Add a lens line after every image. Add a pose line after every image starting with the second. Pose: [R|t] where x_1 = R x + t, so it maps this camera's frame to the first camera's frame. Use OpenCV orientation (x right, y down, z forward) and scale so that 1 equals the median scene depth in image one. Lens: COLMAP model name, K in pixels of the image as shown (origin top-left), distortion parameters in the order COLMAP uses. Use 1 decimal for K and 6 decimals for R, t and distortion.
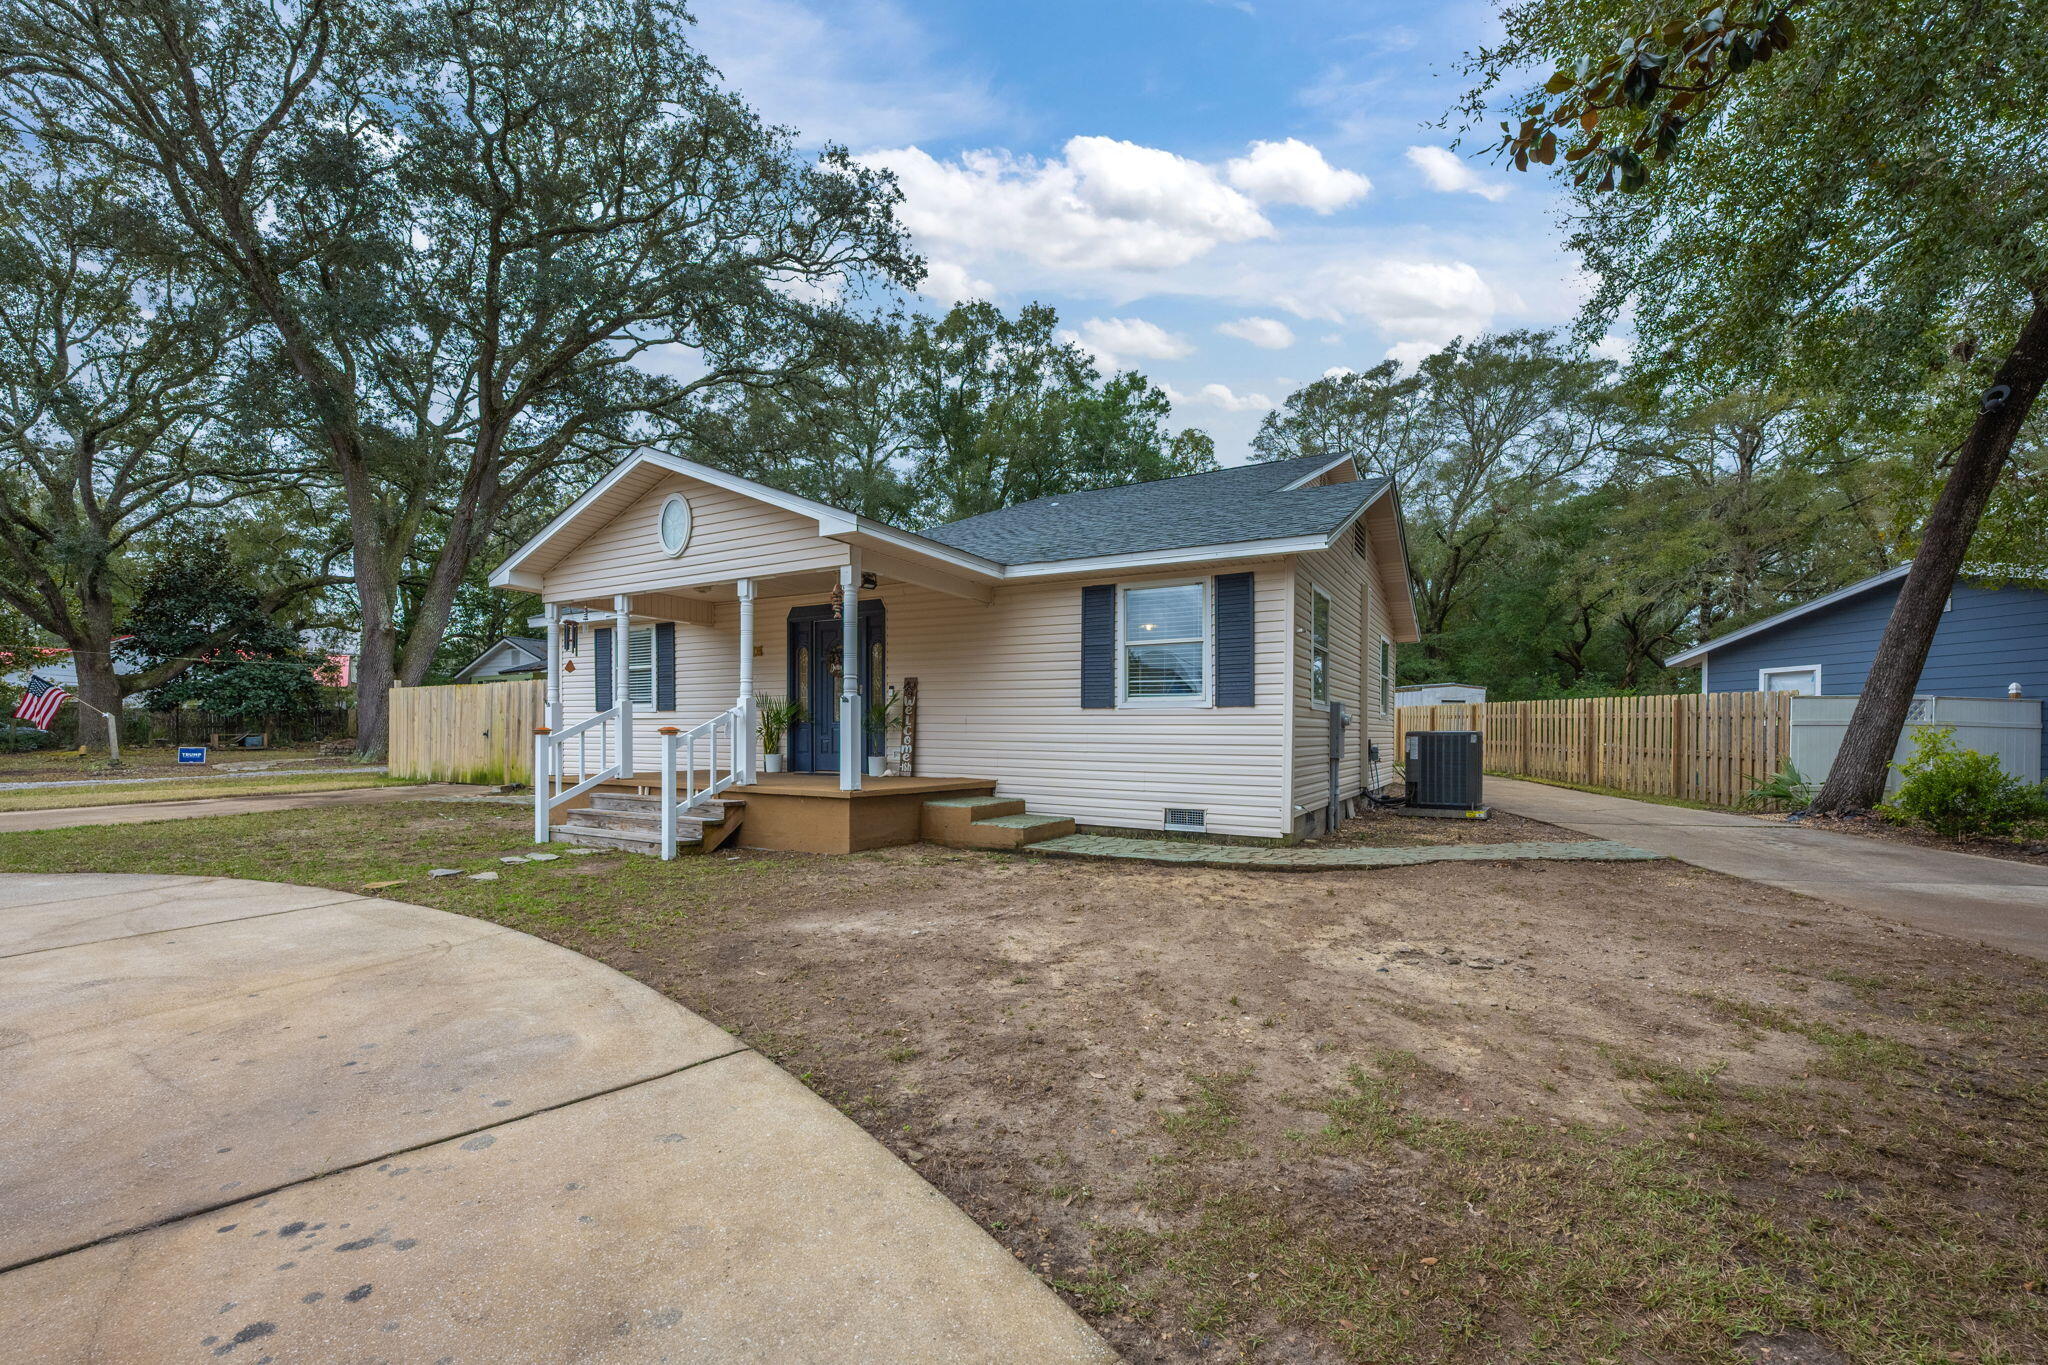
lens RADIAL K [[818.9, 0, 1024.3], [0, 818.9, 734.1], [0, 0, 1]] dist [-0.005323, -0.000335]
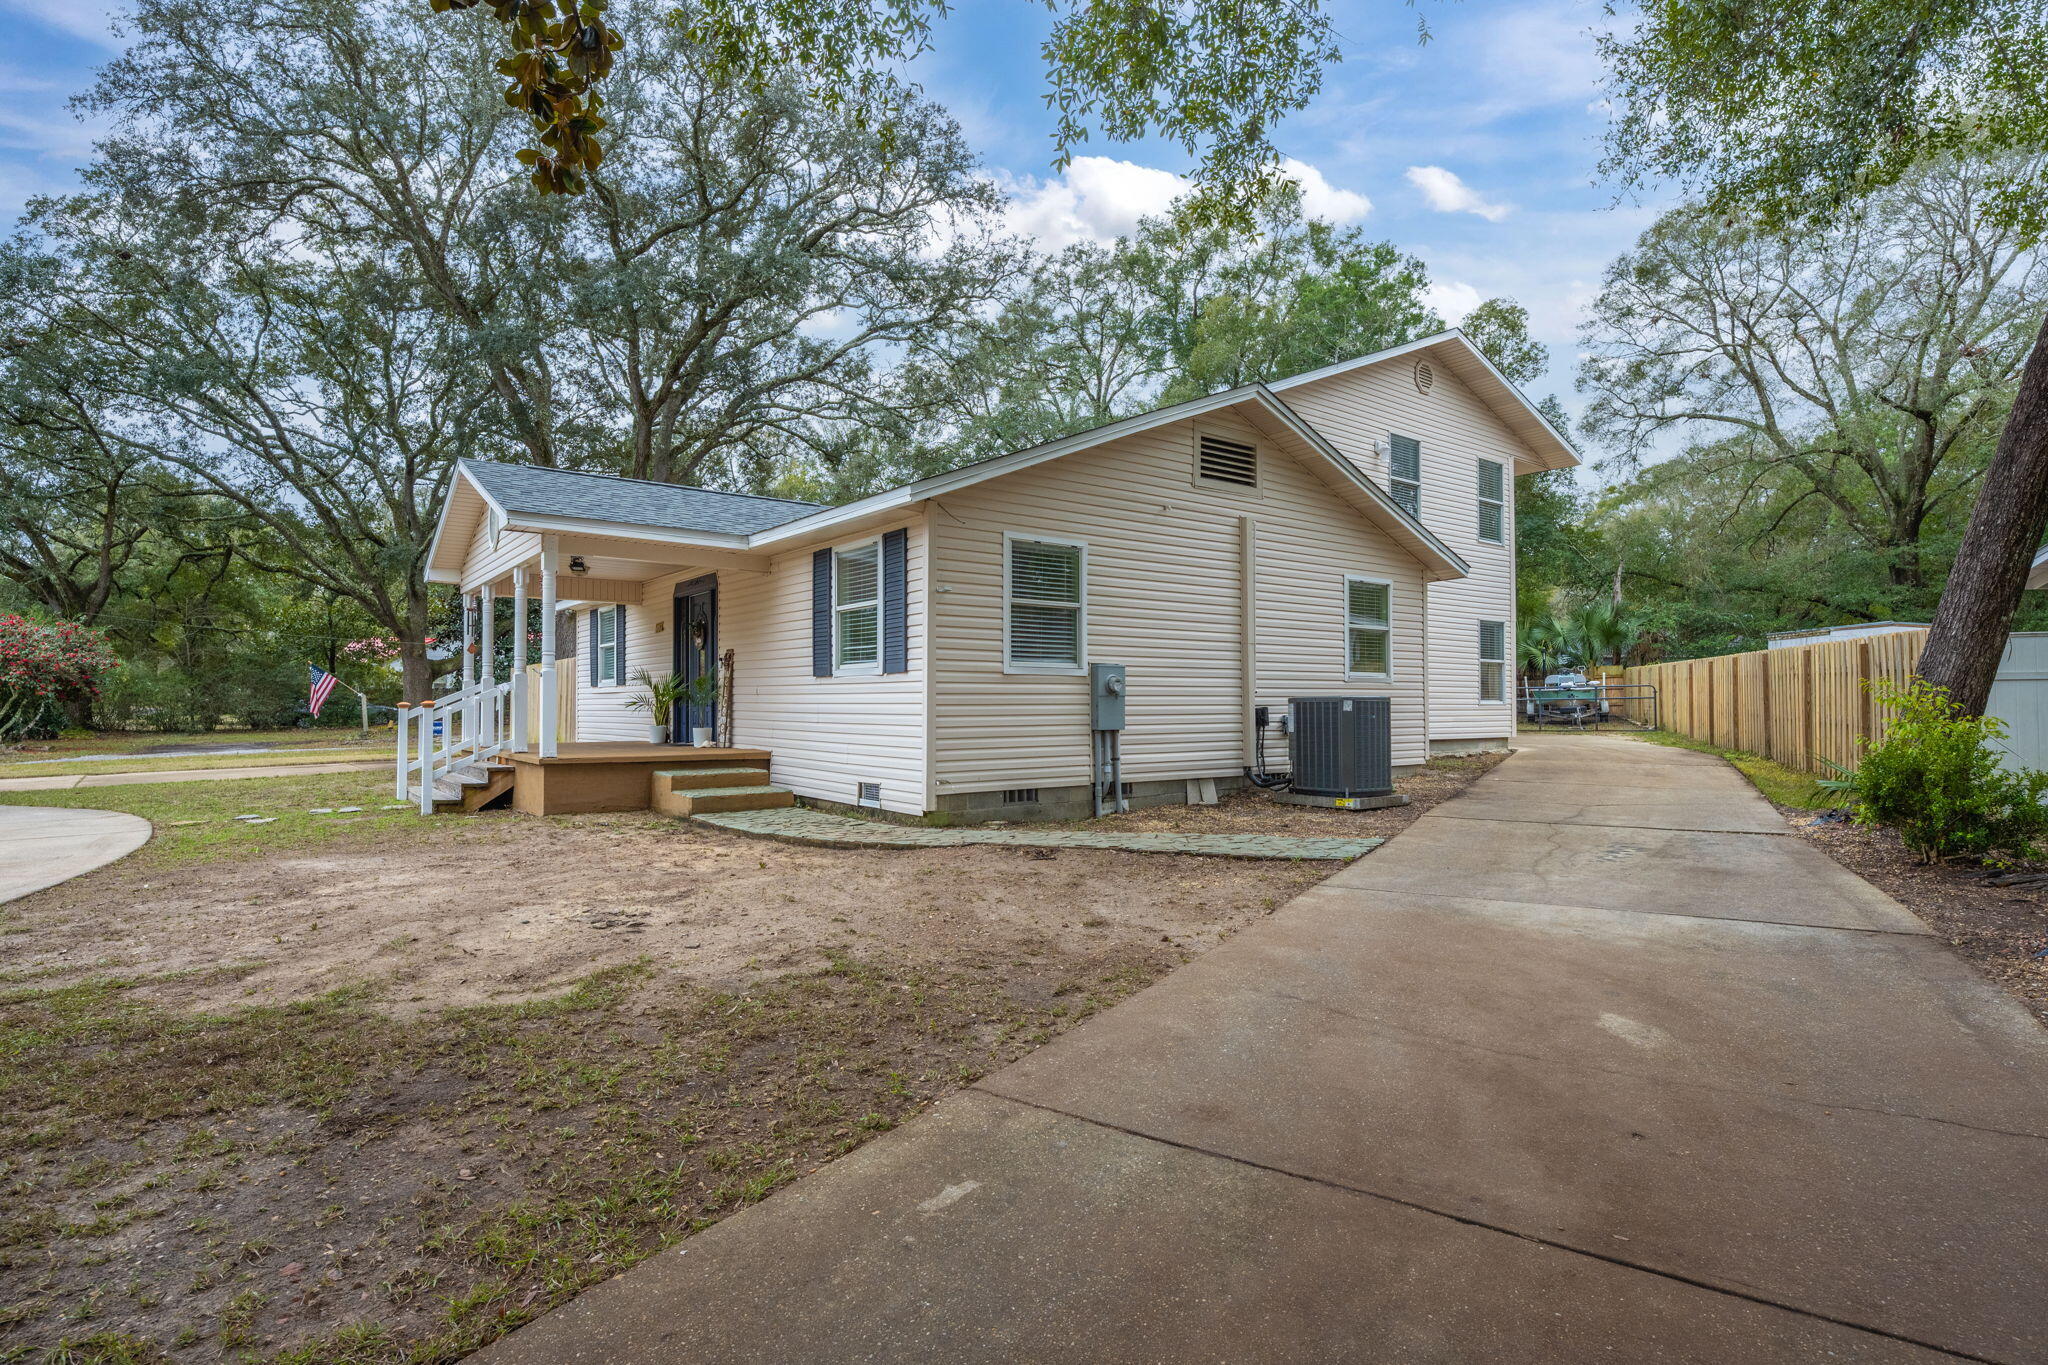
lens RADIAL K [[983.8, 0, 1033.6], [0, 983.8, 687.7], [0, 0, 1]] dist [-0.006782, -0.000278]
pose [[0.927655, -0.014328, -0.373165, 0.762665], [0.007734, 0.999786, -0.019163, 0.004850], [0.373359, 0.014891, 0.927567, 0.023441]]
